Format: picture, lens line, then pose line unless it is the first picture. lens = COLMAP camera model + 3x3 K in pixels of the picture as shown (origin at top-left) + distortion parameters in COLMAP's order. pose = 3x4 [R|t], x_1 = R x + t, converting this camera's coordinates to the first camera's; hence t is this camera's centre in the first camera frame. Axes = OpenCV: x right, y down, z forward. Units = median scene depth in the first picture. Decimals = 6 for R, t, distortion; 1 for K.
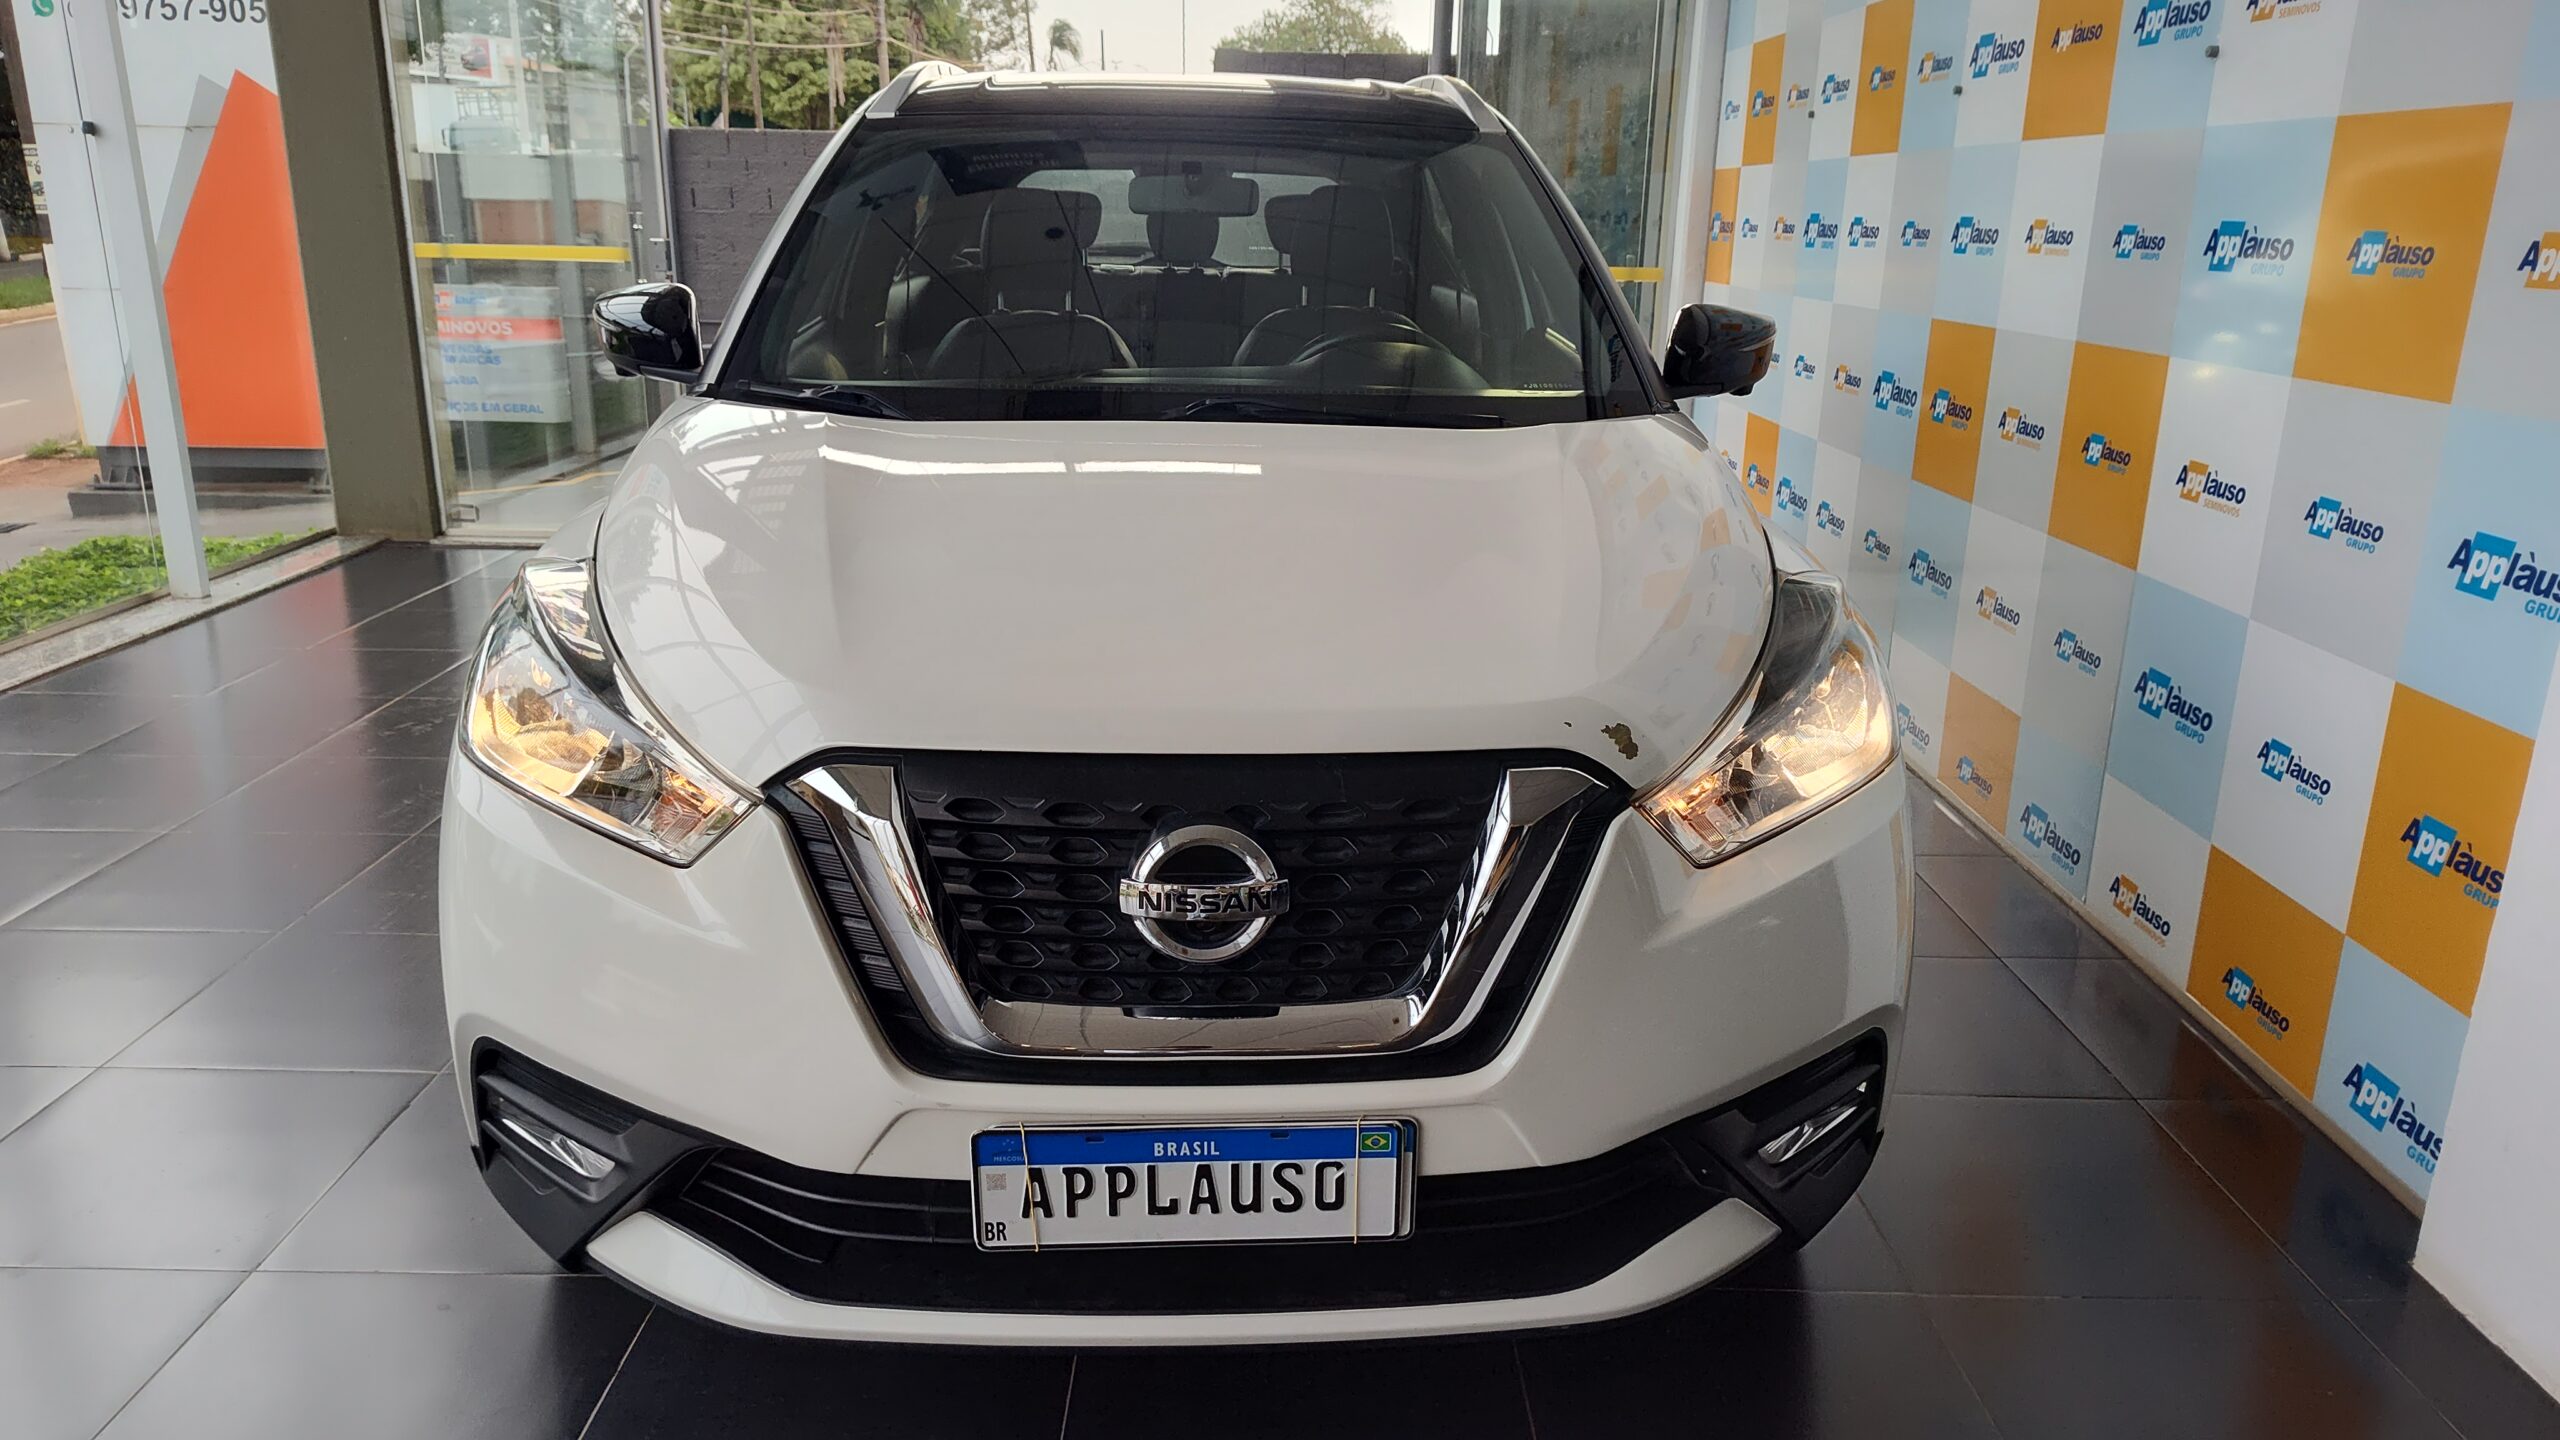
lens RADIAL K [[1814.7, 0, 1199.1], [0, 1814.7, 717.2], [0, 0, 1]] dist [0.020994, -0.023972]
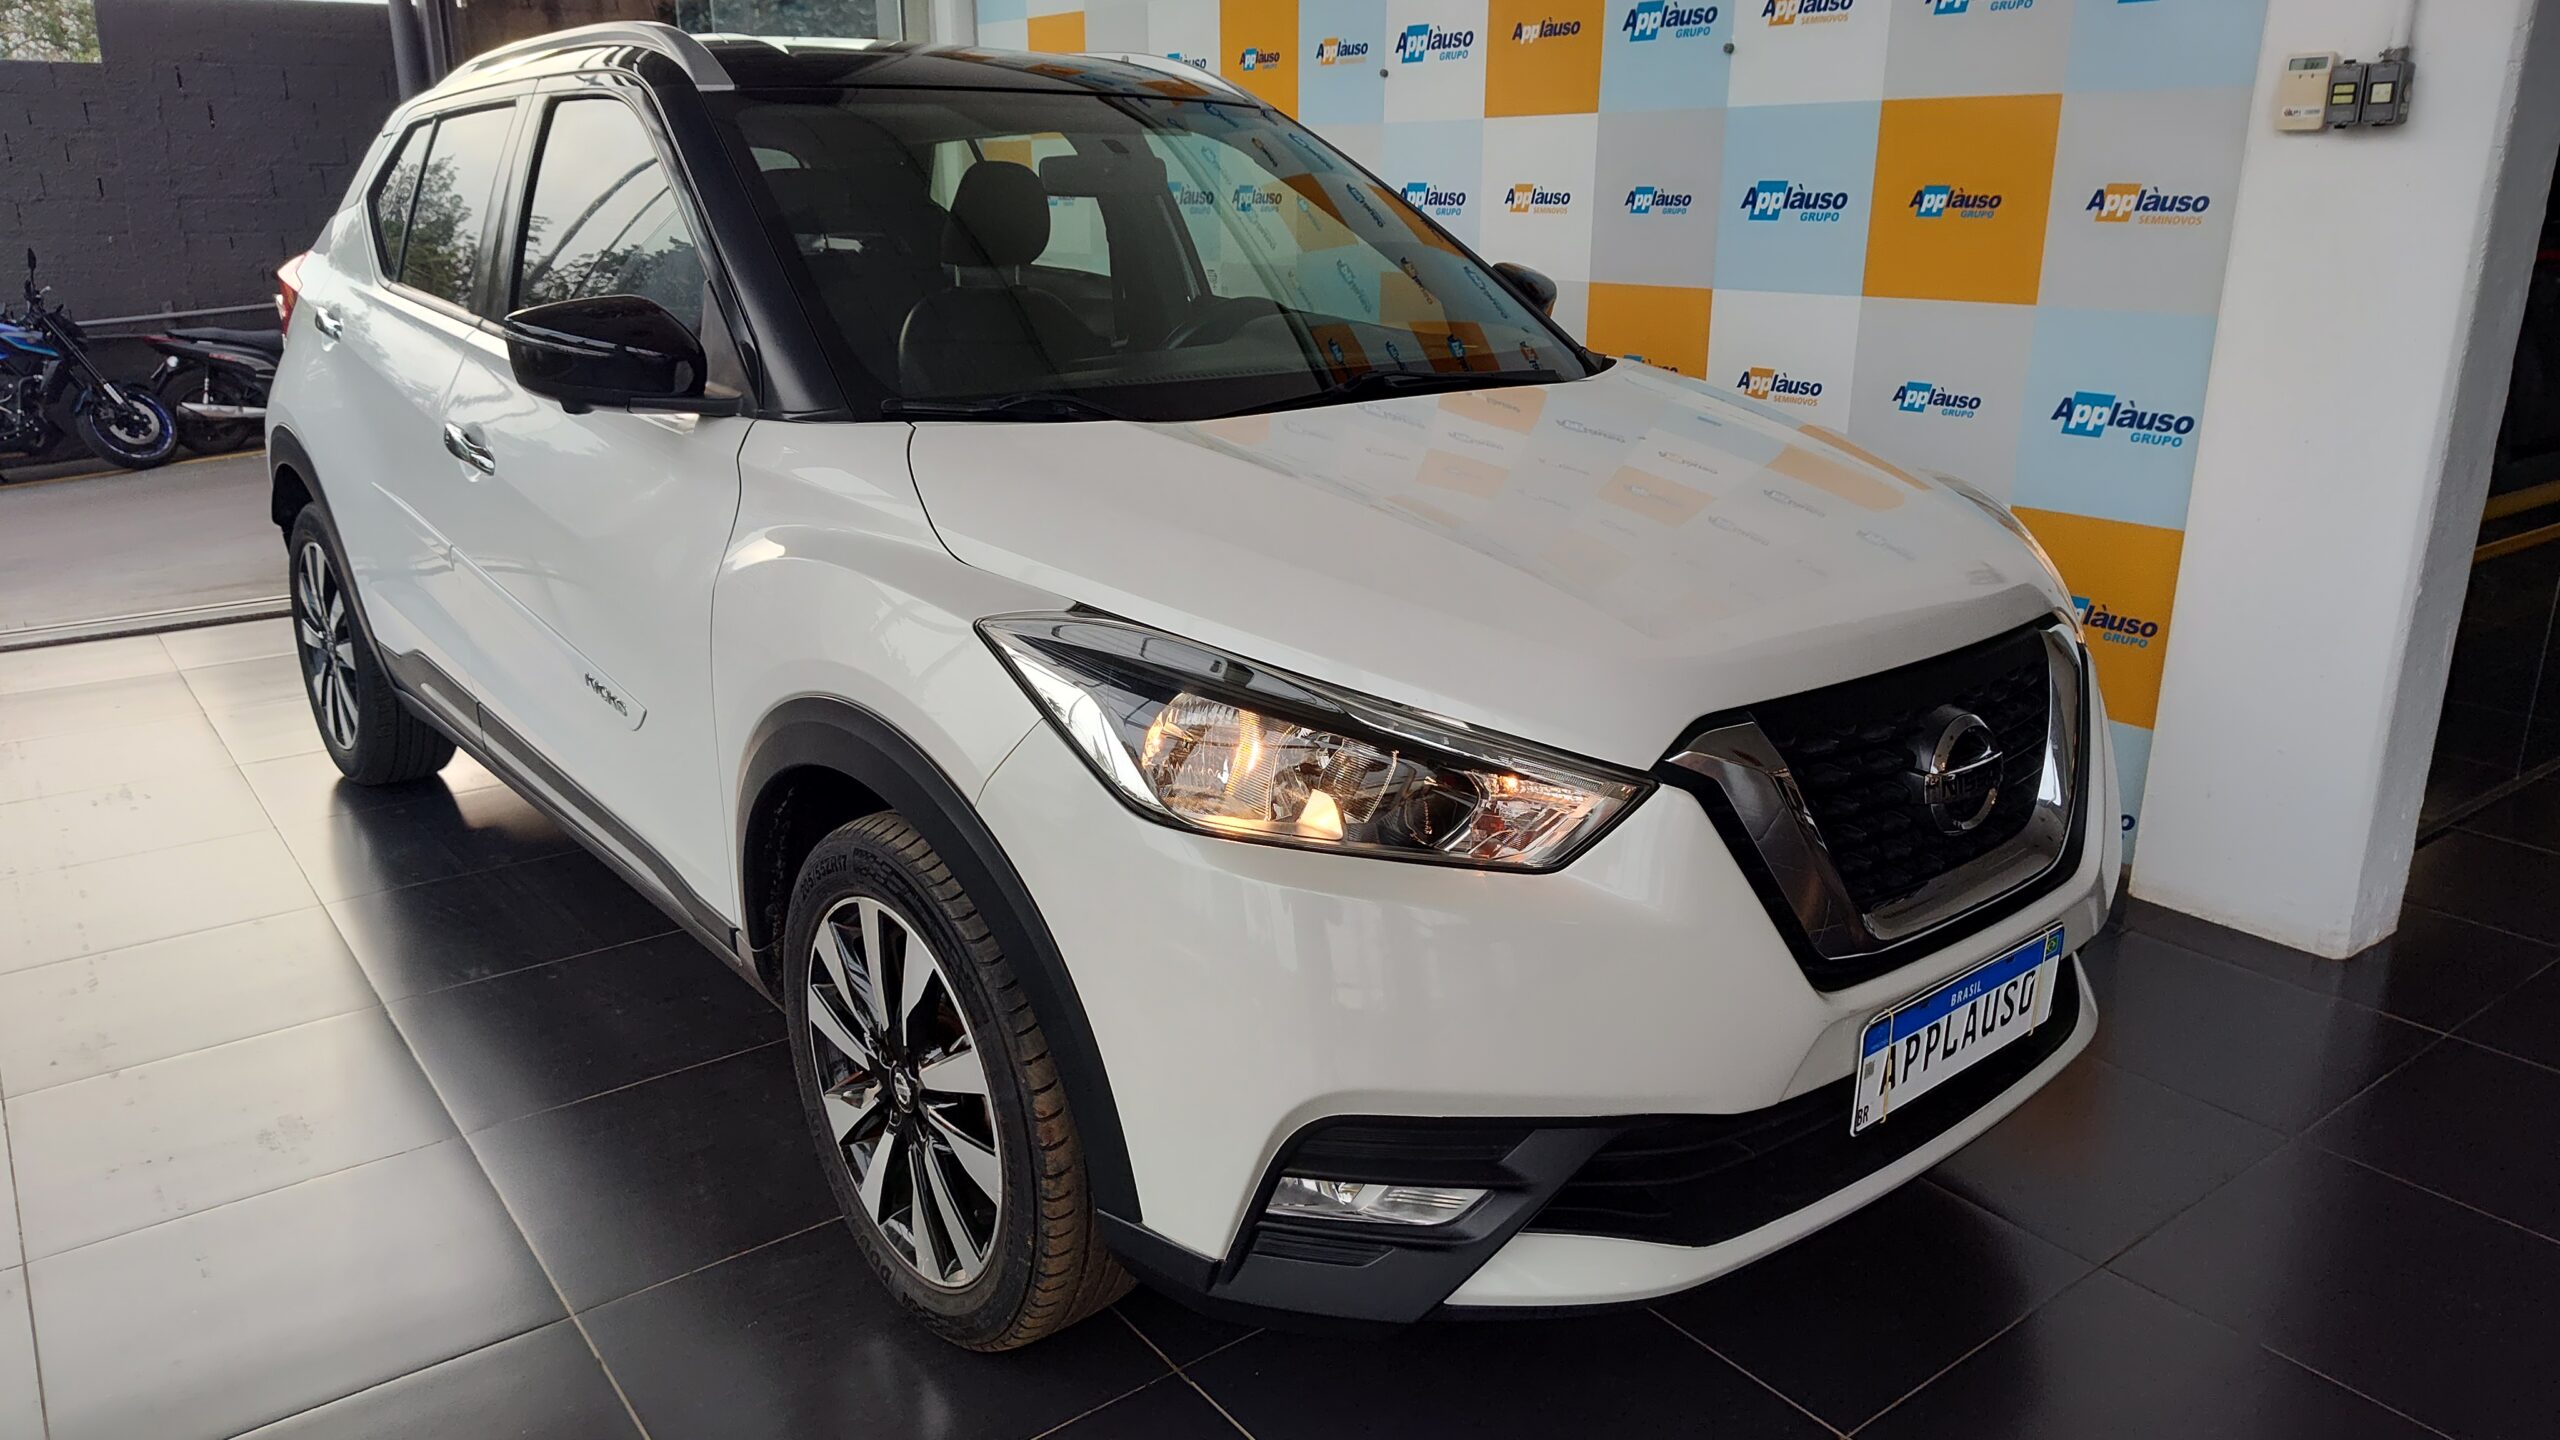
lens RADIAL K [[1814.7, 0, 1272.5], [0, 1814.7, 711.8], [0, 0, 1]] dist [0.020994, -0.023972]
pose [[0.796969, -0.188867, 0.573734, -0.678154], [0.180905, 0.980891, 0.071605, -0.070908], [-0.576294, 0.046724, 0.815906, 0.198676]]
